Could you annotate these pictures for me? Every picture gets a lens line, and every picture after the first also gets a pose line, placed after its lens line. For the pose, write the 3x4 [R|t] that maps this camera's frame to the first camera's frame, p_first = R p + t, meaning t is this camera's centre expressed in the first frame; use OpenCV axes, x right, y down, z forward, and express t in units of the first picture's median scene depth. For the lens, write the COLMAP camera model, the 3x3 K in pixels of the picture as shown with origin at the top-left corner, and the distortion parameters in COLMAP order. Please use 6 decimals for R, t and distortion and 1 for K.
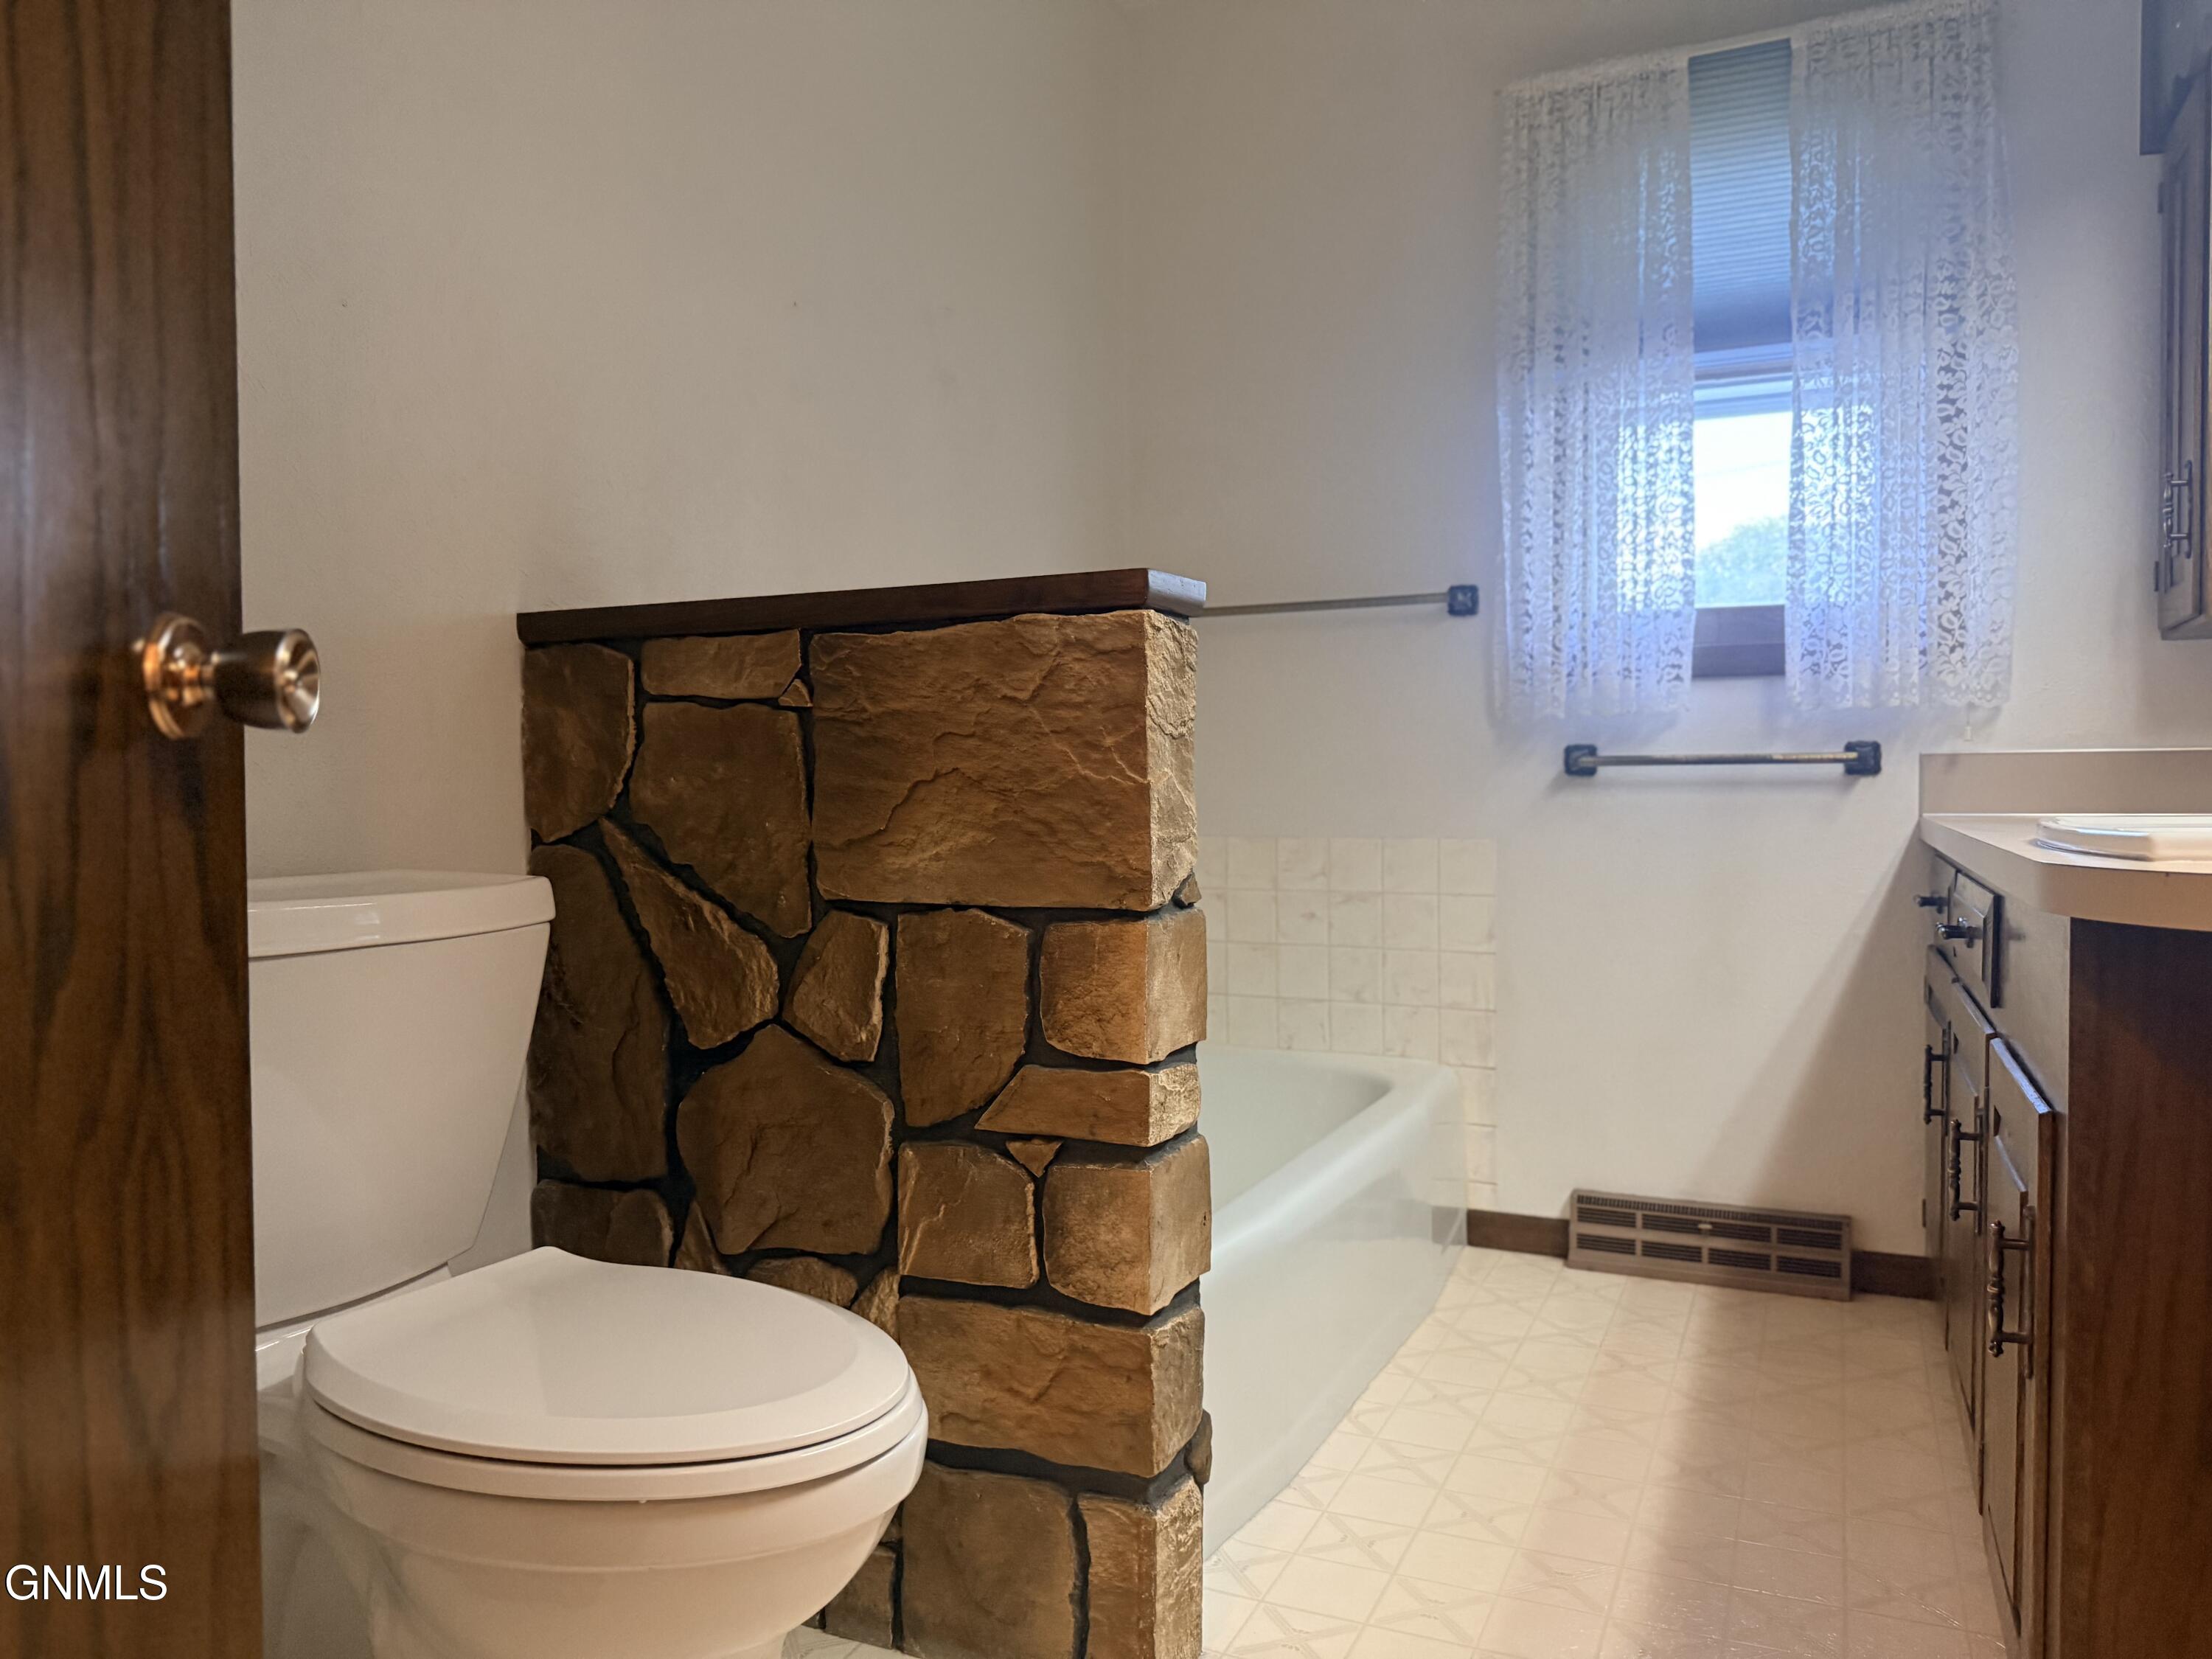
lens RADIAL K [[1595.1, 0, 1097.6], [0, 1595.1, 806.4], [0, 0, 1]] dist [0.091074, -0.122448]
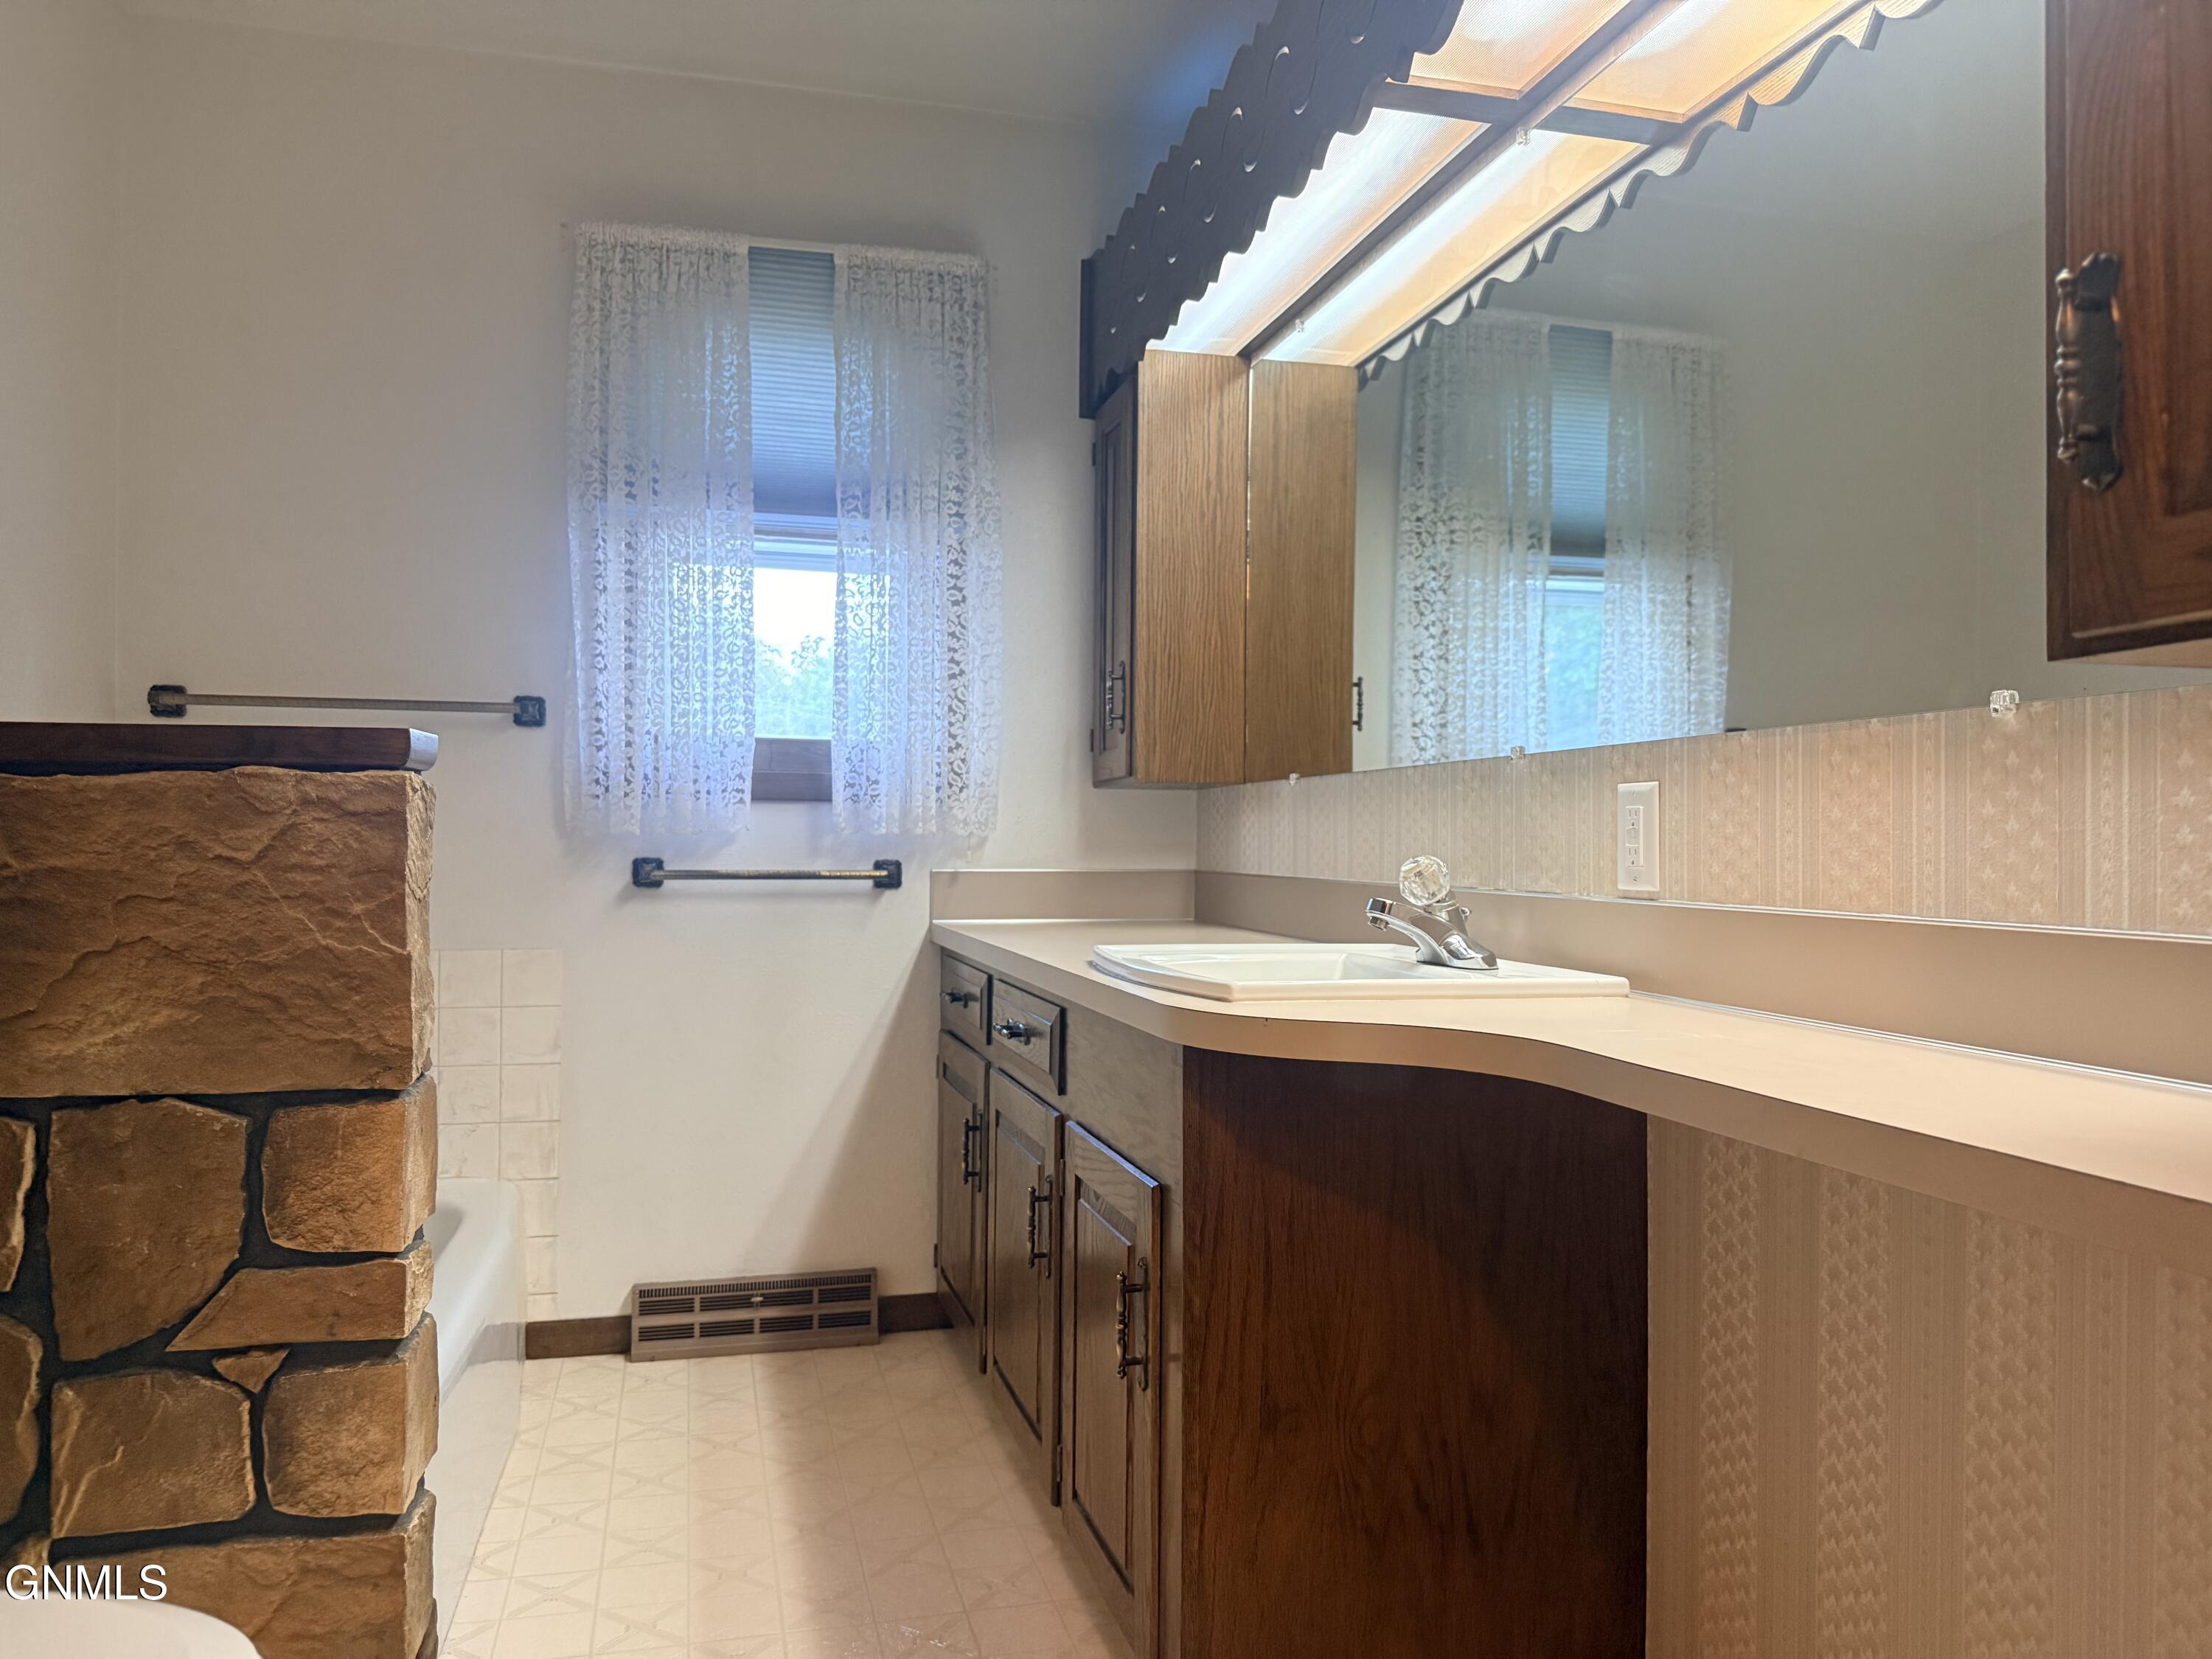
lens RADIAL K [[1595.1, 0, 1101.1], [0, 1595.1, 818.7], [0, 0, 1]] dist [0.091074, -0.122448]
pose [[0.773517, 0.019508, 0.633475, -0.156838], [-0.003392, 0.999639, -0.026643, -0.042370], [-0.633766, 0.018460, 0.773304, -0.007307]]
